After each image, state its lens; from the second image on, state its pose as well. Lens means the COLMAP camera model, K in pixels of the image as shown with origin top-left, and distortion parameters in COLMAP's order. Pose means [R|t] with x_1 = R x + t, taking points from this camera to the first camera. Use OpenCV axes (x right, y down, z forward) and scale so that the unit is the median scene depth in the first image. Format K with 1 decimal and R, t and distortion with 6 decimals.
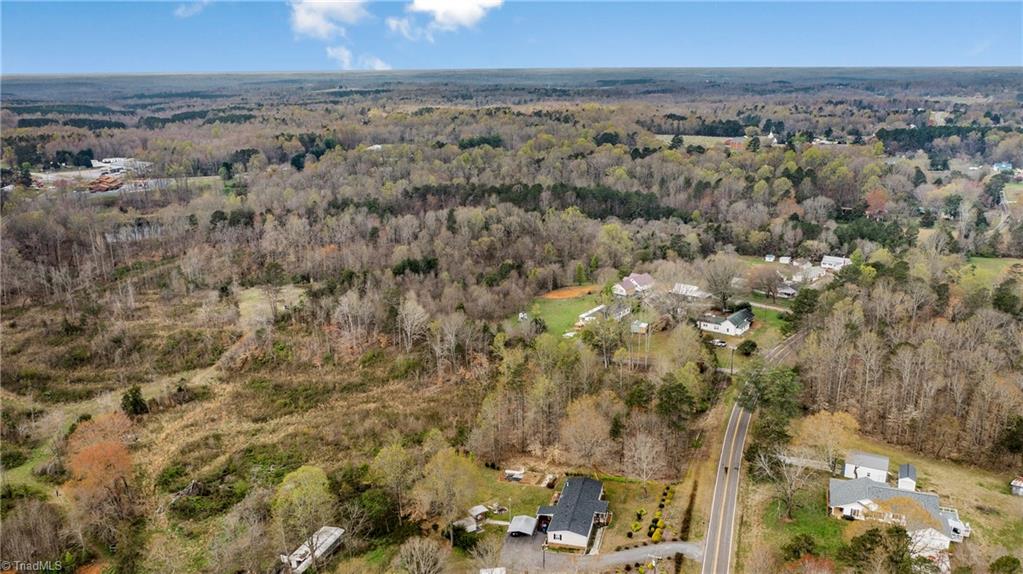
lens RADIAL K [[814.1, 0, 513.9], [0, 814.1, 284.7], [0, 0, 1]] dist [-0.022510, 0.002561]
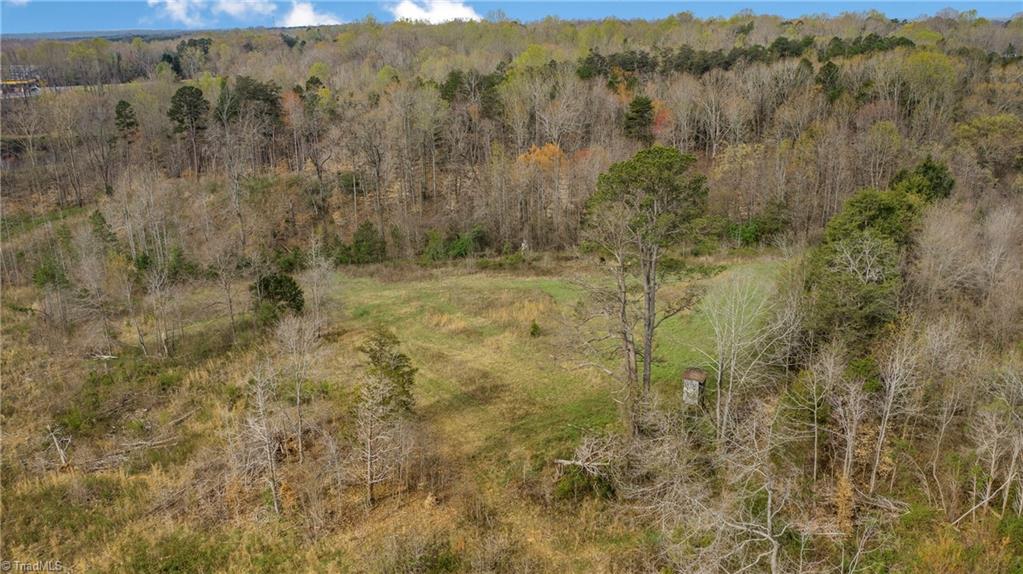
lens RADIAL K [[814.1, 0, 516.7], [0, 814.1, 289.1], [0, 0, 1]] dist [-0.022510, 0.002561]
pose [[0.995733, -0.032117, 0.086512, -0.305985], [0.027654, 0.998249, 0.052298, -0.005903], [-0.088040, -0.049683, 0.994877, 0.735648]]
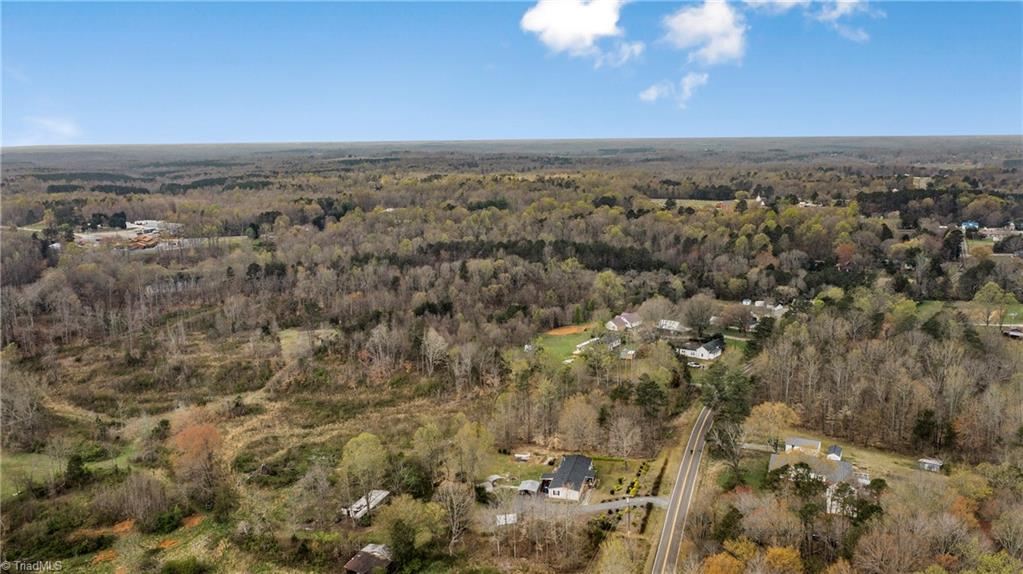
lens RADIAL K [[814.1, 0, 513.2], [0, 814.1, 284.0], [0, 0, 1]] dist [-0.022510, 0.002561]
pose [[0.999986, -0.000934, -0.005176, -0.003351], [0.000504, 0.996603, -0.082358, 0.037880], [0.005236, 0.082354, 0.996589, -0.138668]]
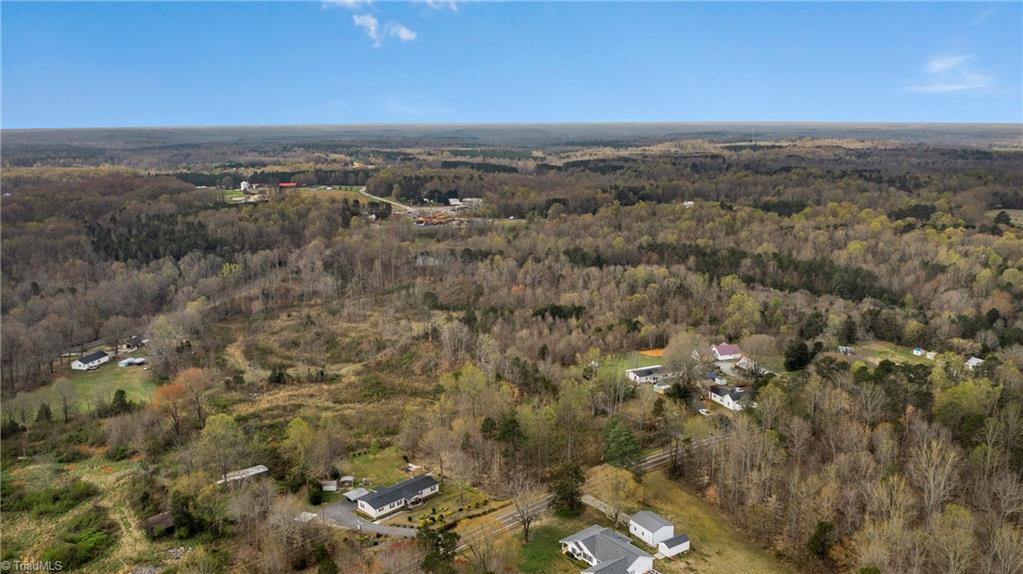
lens RADIAL K [[814.1, 0, 511.2], [0, 814.1, 284.2], [0, 0, 1]] dist [-0.022510, 0.002561]
pose [[0.863722, 0.110899, -0.491615, 0.390908], [-0.139845, 0.989920, -0.022388, -0.025268], [0.484177, 0.088087, 0.870525, -0.037355]]
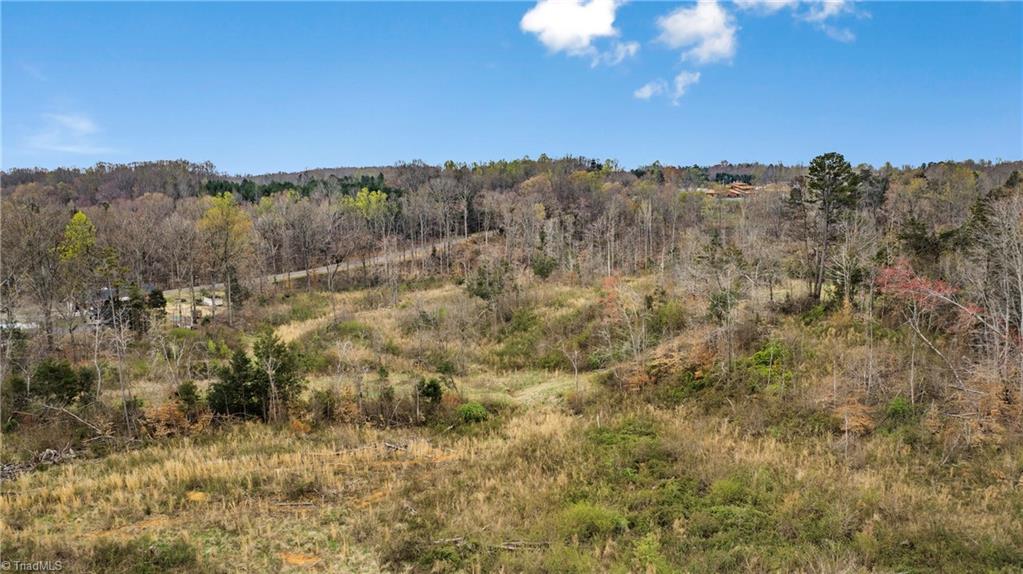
lens RADIAL K [[814.1, 0, 515.6], [0, 814.1, 285.4], [0, 0, 1]] dist [-0.022510, 0.002561]
pose [[0.667808, 0.105527, -0.736815, -0.098806], [-0.195038, 0.980120, -0.036398, 0.066698], [0.718326, 0.168014, 0.675114, 0.583311]]
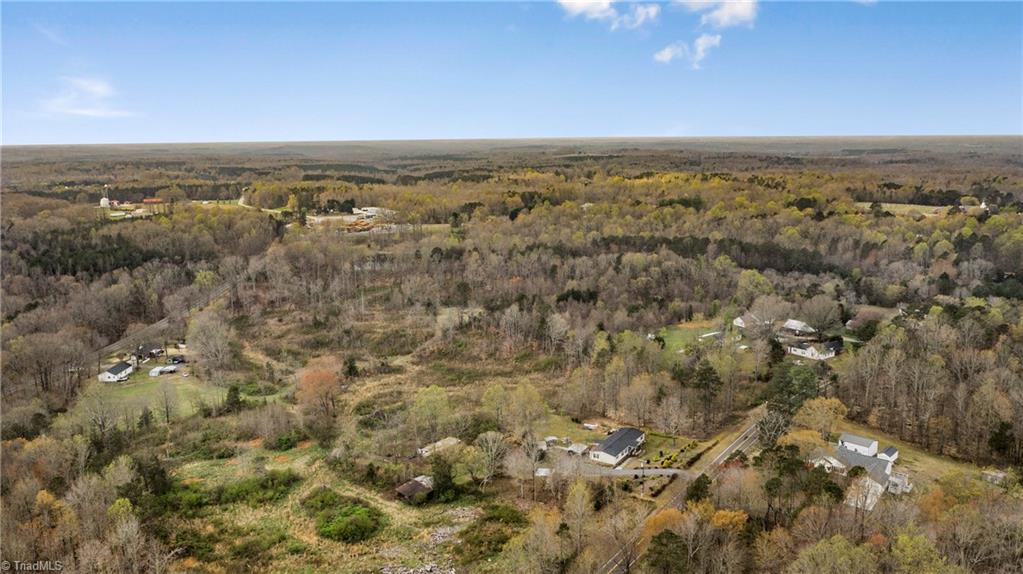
lens RADIAL K [[814.1, 0, 512.7], [0, 814.1, 293.7], [0, 0, 1]] dist [-0.022510, 0.002561]
pose [[0.956702, 0.060380, -0.284739, 0.134020], [-0.079628, 0.995222, -0.056503, 0.051935], [0.279967, 0.076730, 0.956939, -0.192826]]
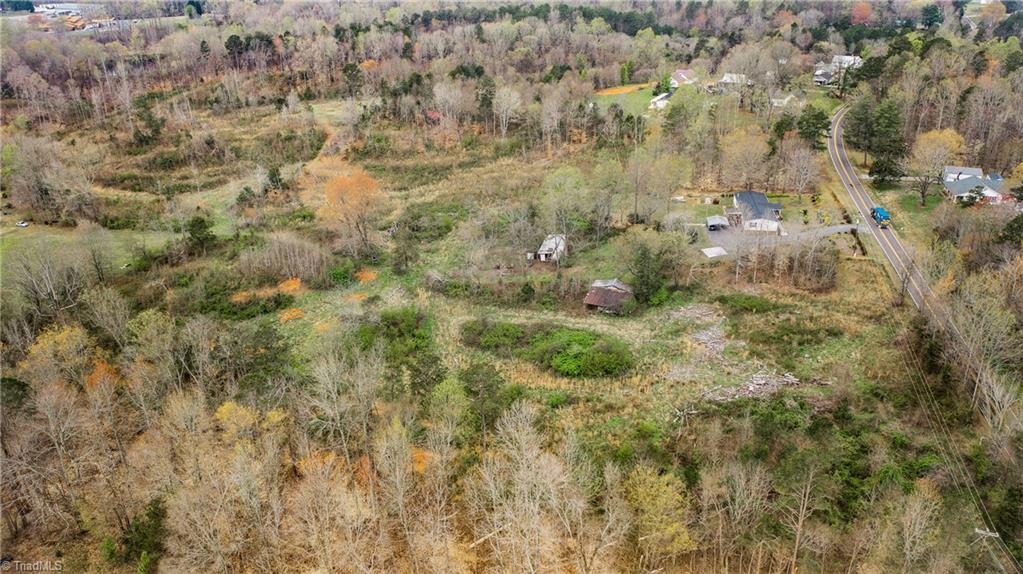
lens RADIAL K [[814.1, 0, 515.3], [0, 814.1, 286.6], [0, 0, 1]] dist [-0.022510, 0.002561]
pose [[0.992068, -0.055309, 0.112882, -0.197106], [0.036562, 0.986137, 0.161857, 0.083694], [-0.120270, -0.156446, 0.980337, -0.078580]]
